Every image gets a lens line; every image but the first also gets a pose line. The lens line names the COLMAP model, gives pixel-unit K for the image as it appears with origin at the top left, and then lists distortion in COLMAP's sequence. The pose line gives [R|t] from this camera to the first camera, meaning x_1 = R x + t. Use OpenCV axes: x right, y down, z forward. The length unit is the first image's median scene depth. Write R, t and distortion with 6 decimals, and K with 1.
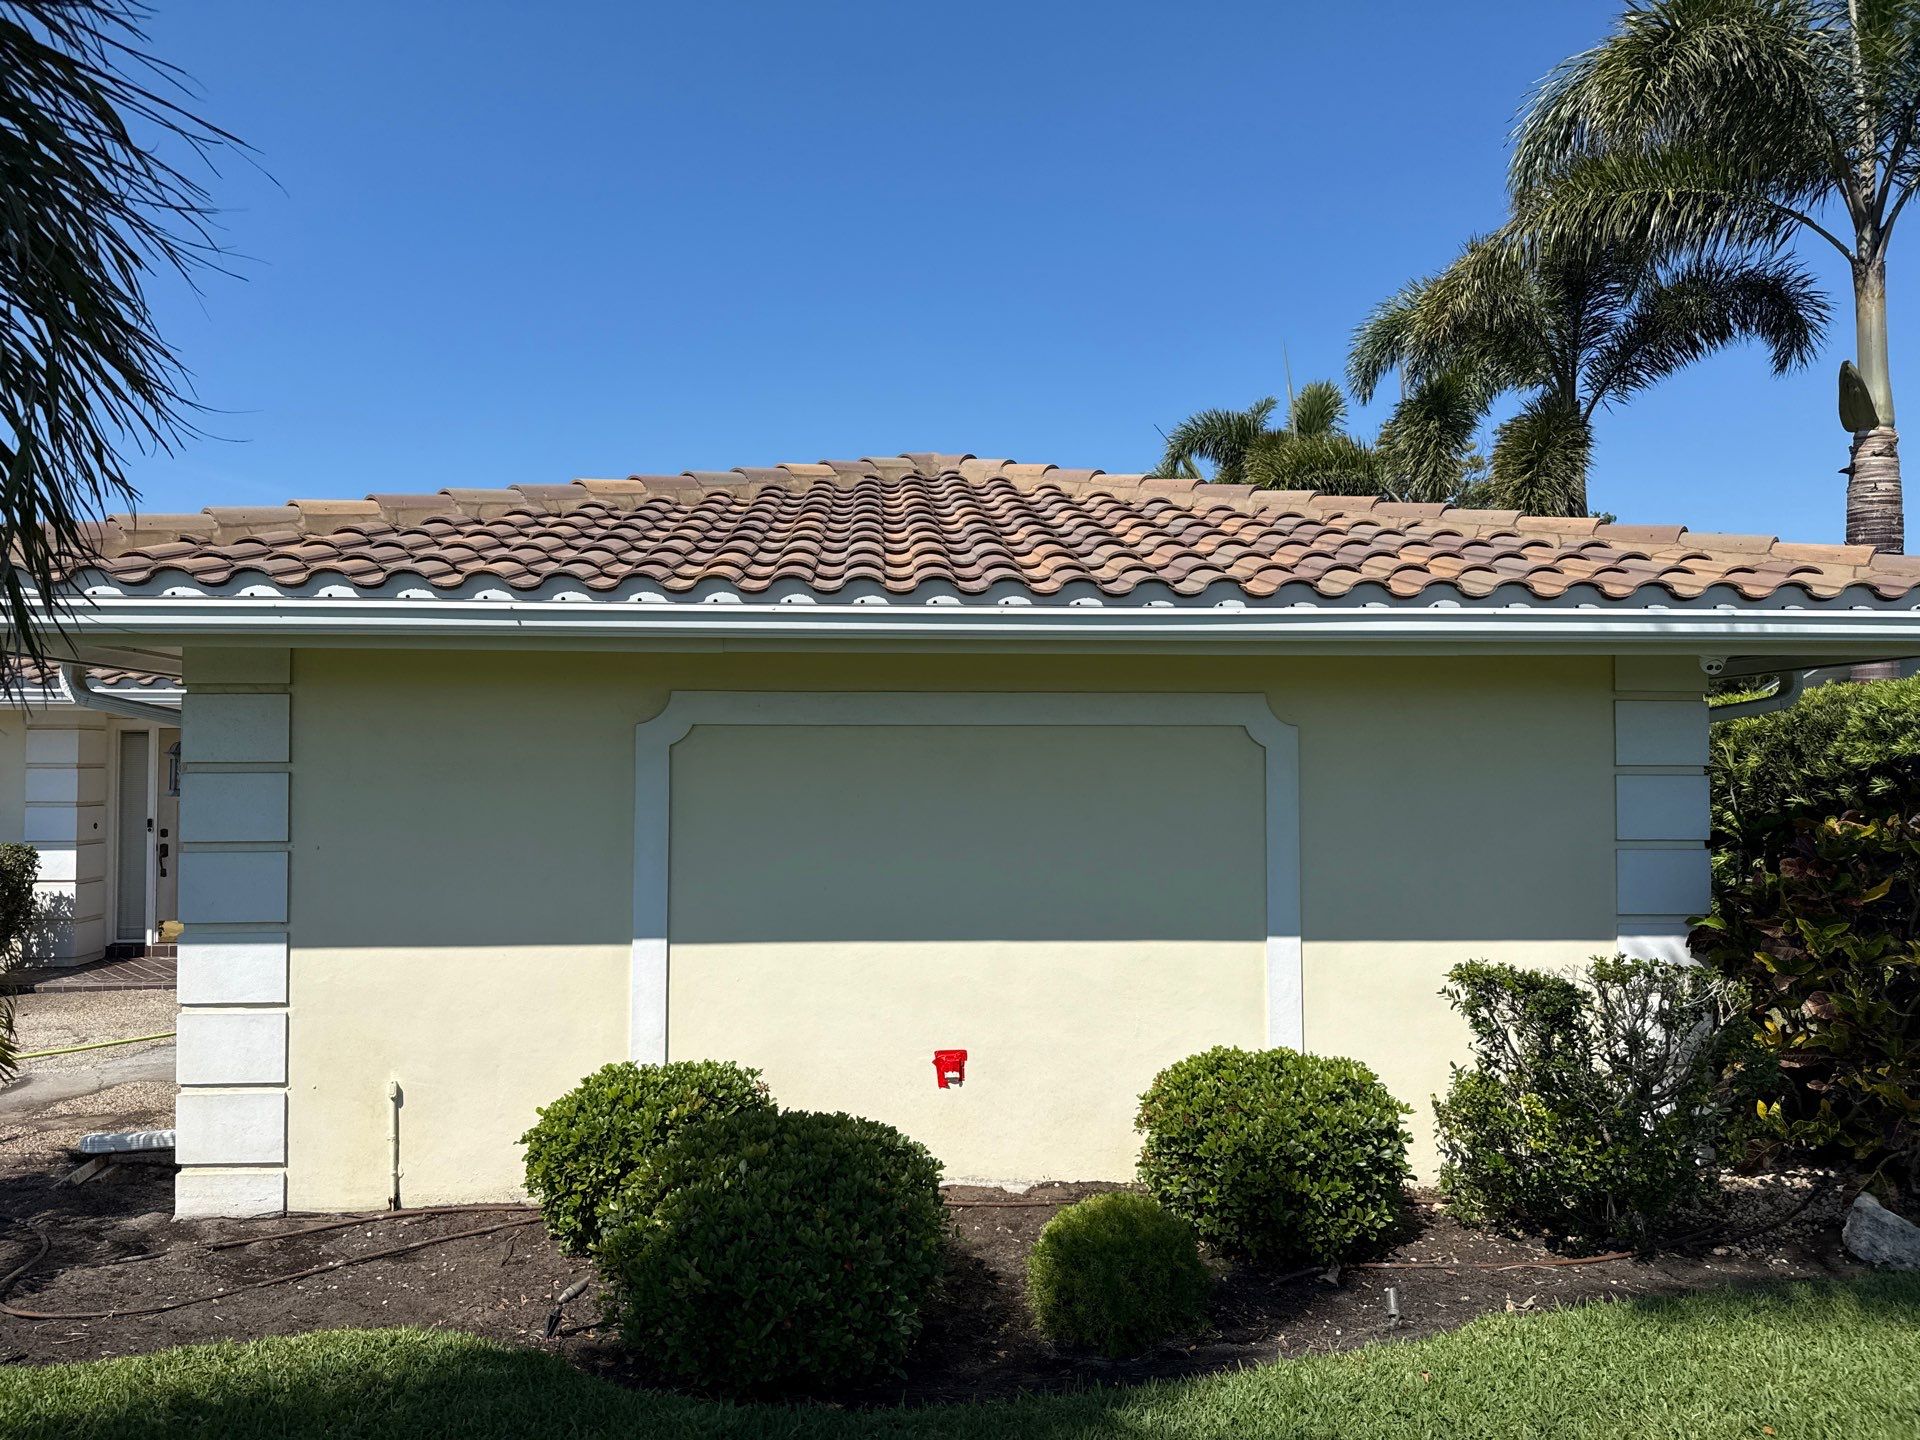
lens RADIAL K [[1347.8, 0, 956.3], [0, 1347.8, 725.5], [0, 0, 1]] dist [0.062304, -0.074450]
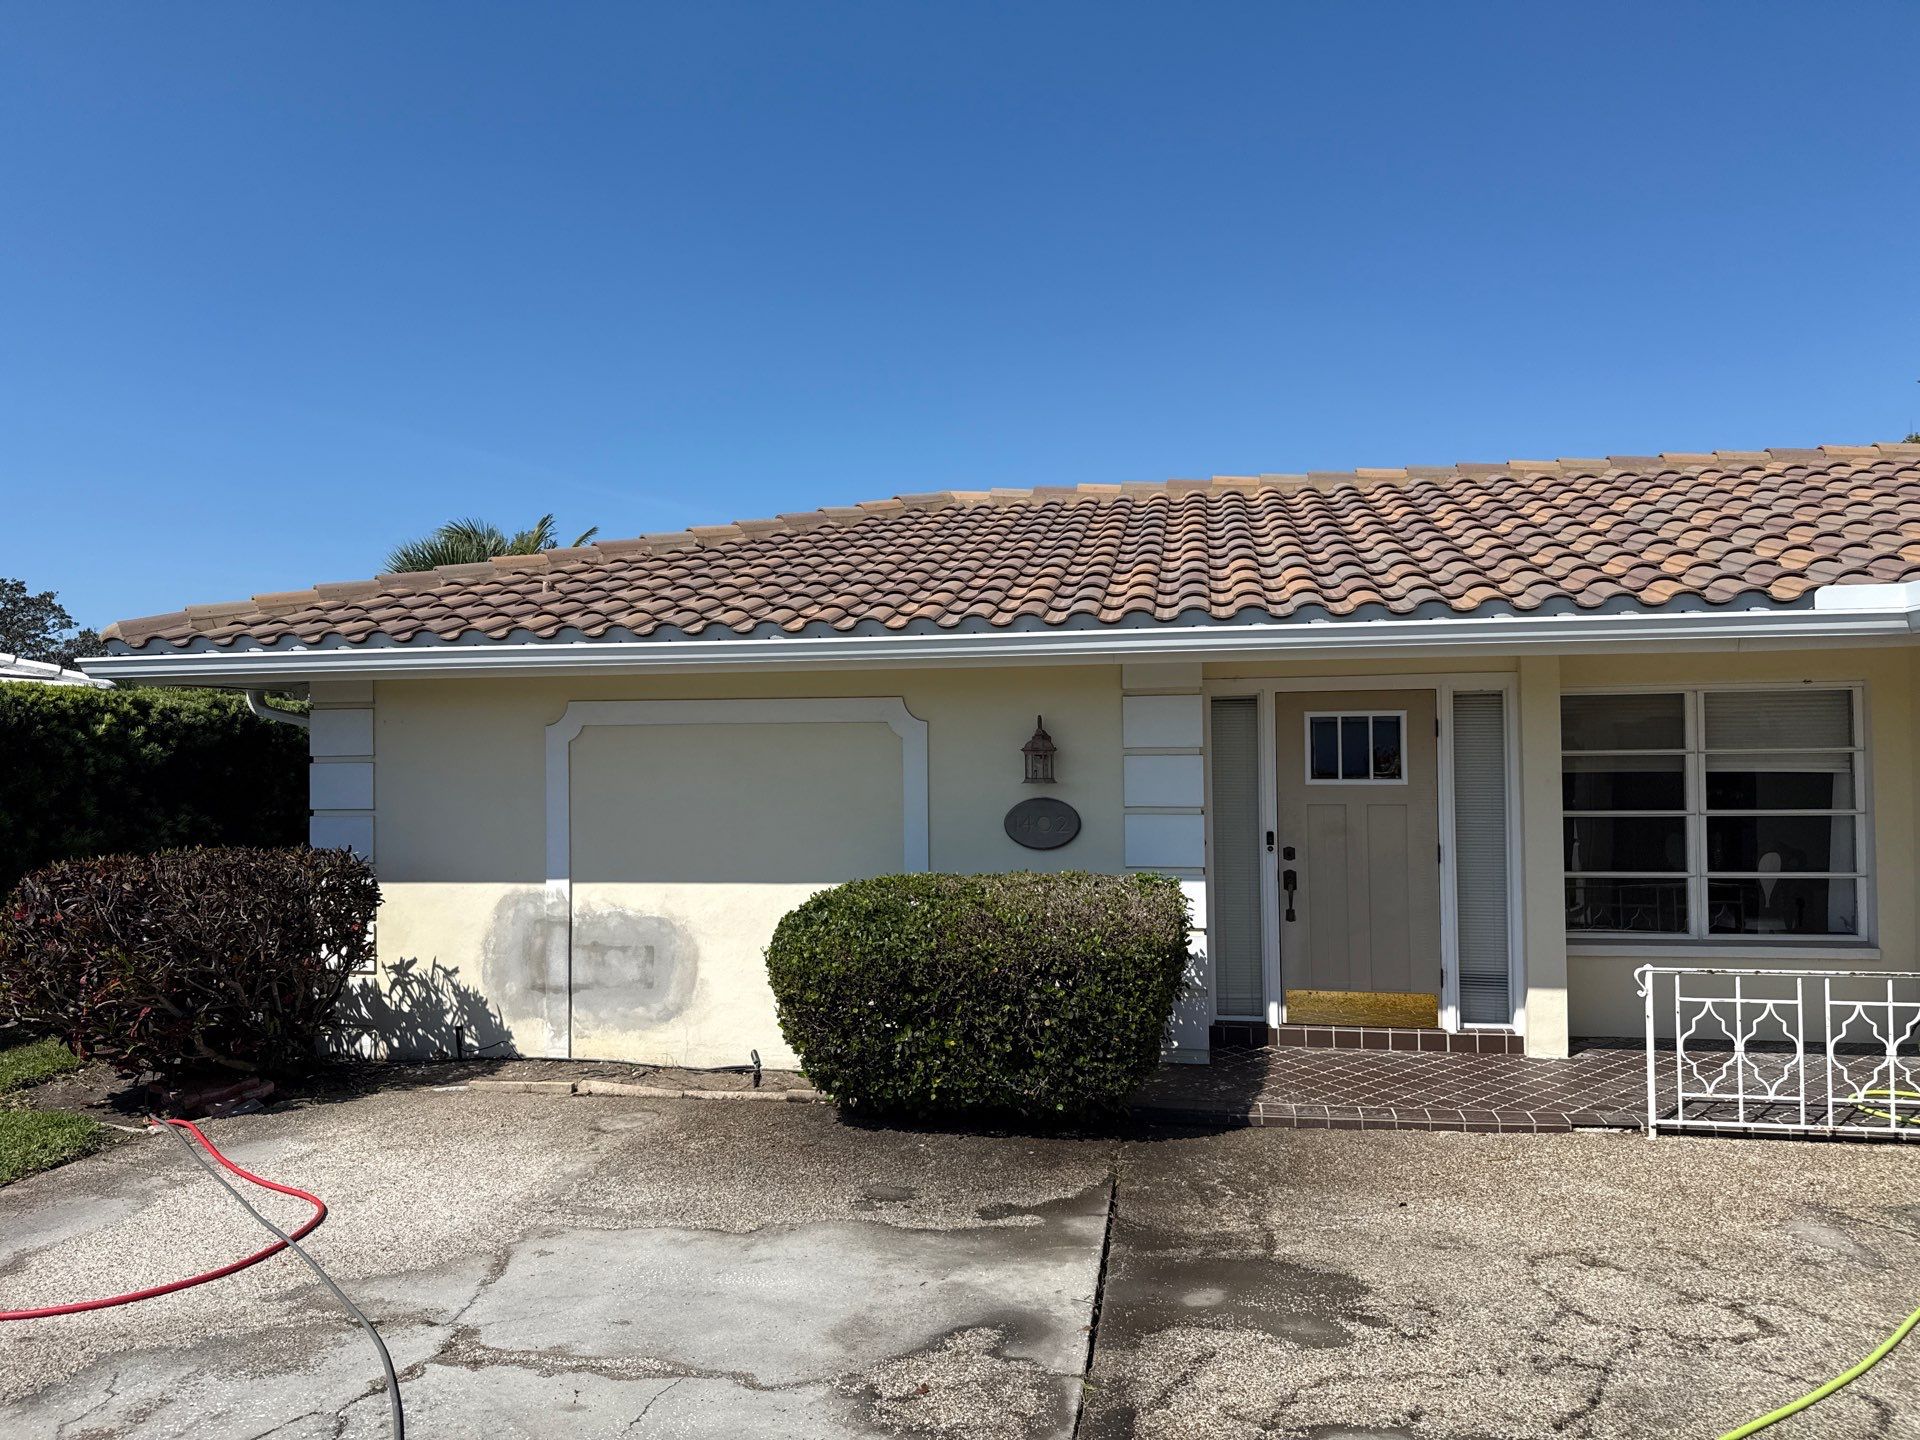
lens RADIAL K [[1335.2, 0, 960.9], [0, 1335.2, 726.8], [0, 0, 1]] dist [0.114299, -0.158831]
pose [[0.969125, -0.016617, -0.246008, -1.229064], [0.020283, 0.999718, 0.012376, 0.015898], [0.245733, -0.016983, 0.969189, 0.732595]]
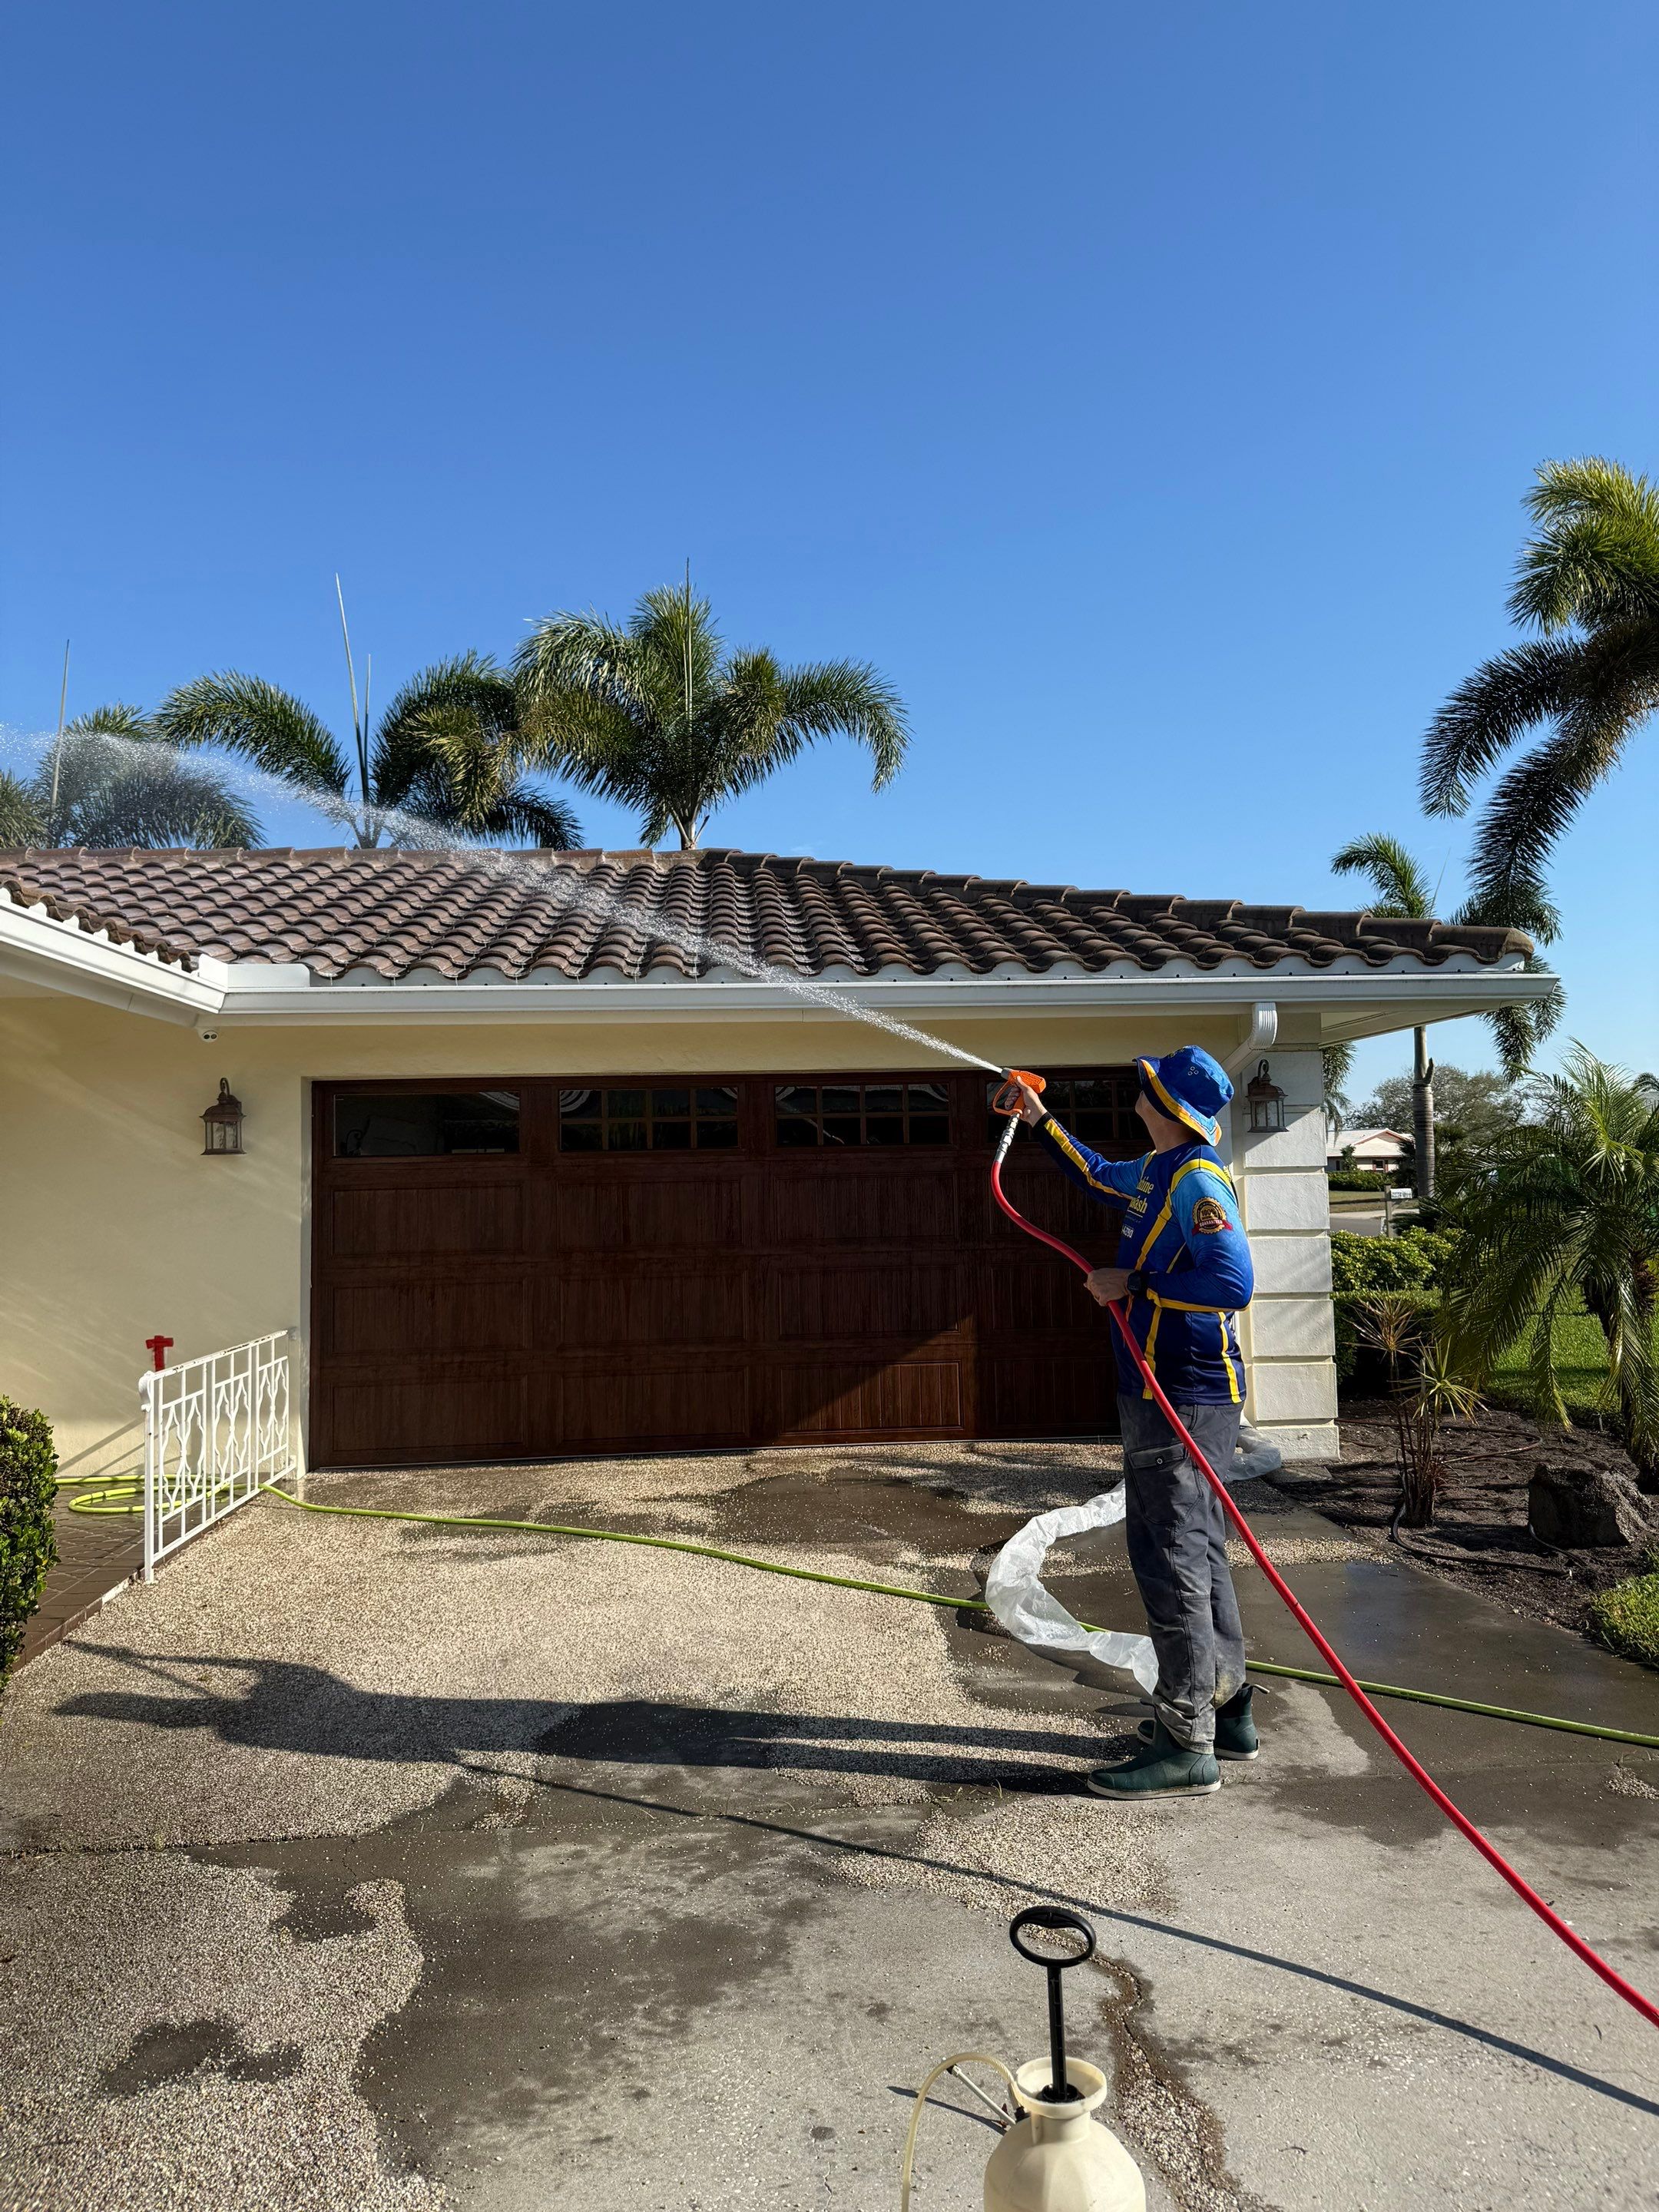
lens RADIAL K [[1547.9, 0, 823.6], [0, 1547.9, 1062.8], [0, 0, 1]] dist [0.033292, -0.043942]
pose [[0.003090, 0.073902, 0.997261, -2.016889], [-0.007809, 0.997237, -0.073876, 0.099792], [-0.999965, -0.007560, 0.003658, 1.467755]]
